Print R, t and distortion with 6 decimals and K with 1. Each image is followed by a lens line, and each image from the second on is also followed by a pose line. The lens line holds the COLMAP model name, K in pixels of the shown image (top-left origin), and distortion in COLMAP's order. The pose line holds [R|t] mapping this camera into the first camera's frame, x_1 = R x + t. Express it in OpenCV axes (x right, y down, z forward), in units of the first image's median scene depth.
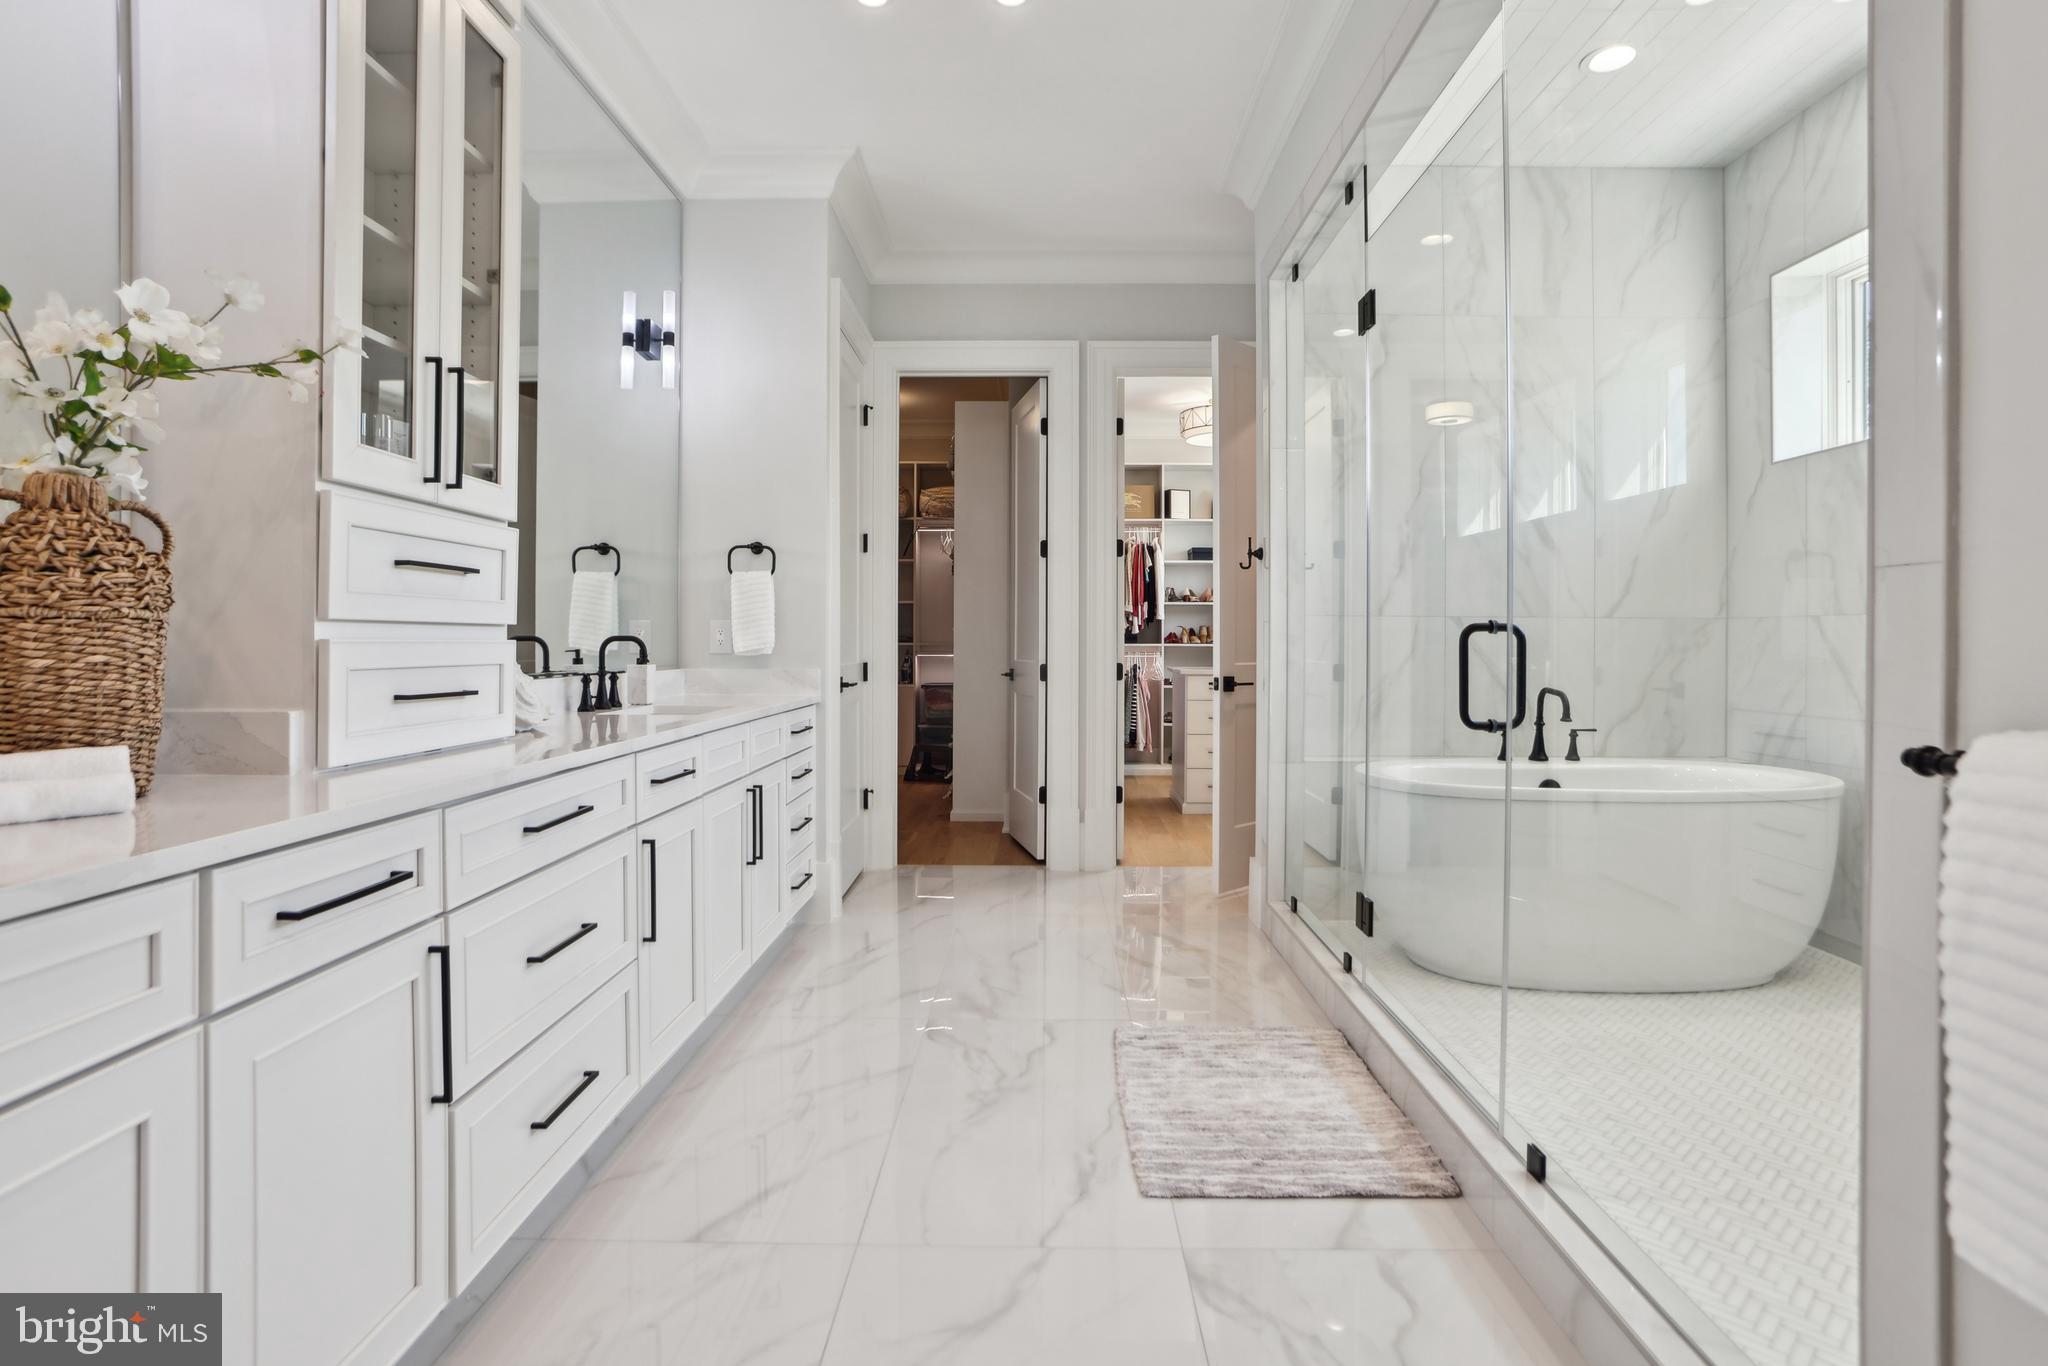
lens RADIAL K [[1057.5, 0, 1065.0], [0, 1057.5, 635.8], [0, 0, 1]] dist [0.001819, 0.002820]
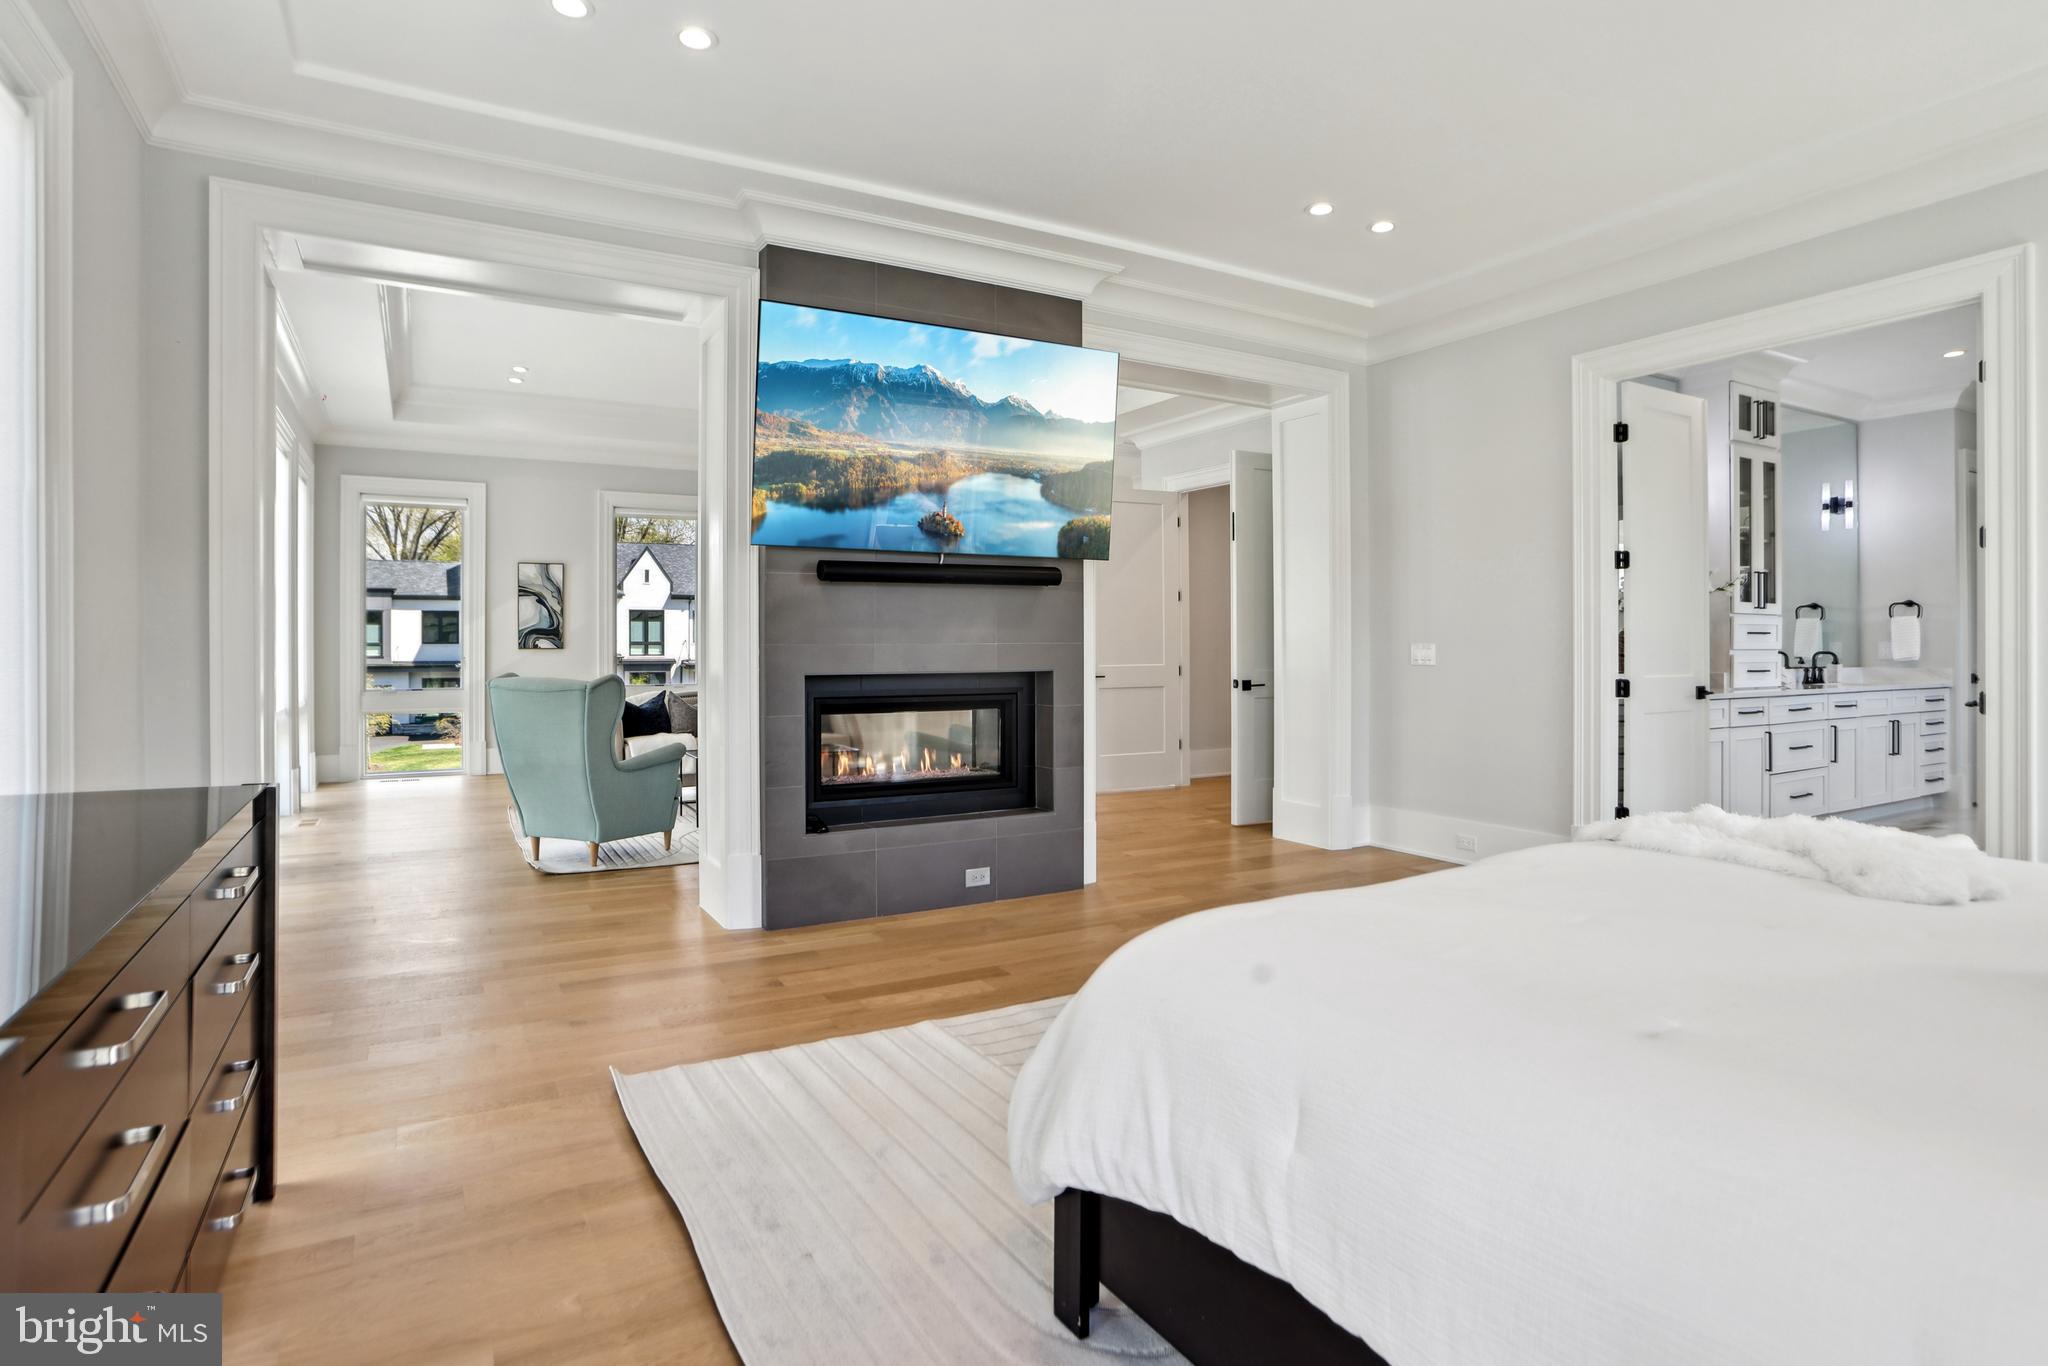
lens RADIAL K [[1057.5, 0, 1040.0], [0, 1057.5, 628.5], [0, 0, 1]] dist [0.001819, 0.002820]
pose [[0.503576, -0.015433, -0.863813, 0.678251], [0.004608, 0.999874, -0.015177, -0.022002], [0.863938, 0.003662, 0.503584, -1.552445]]
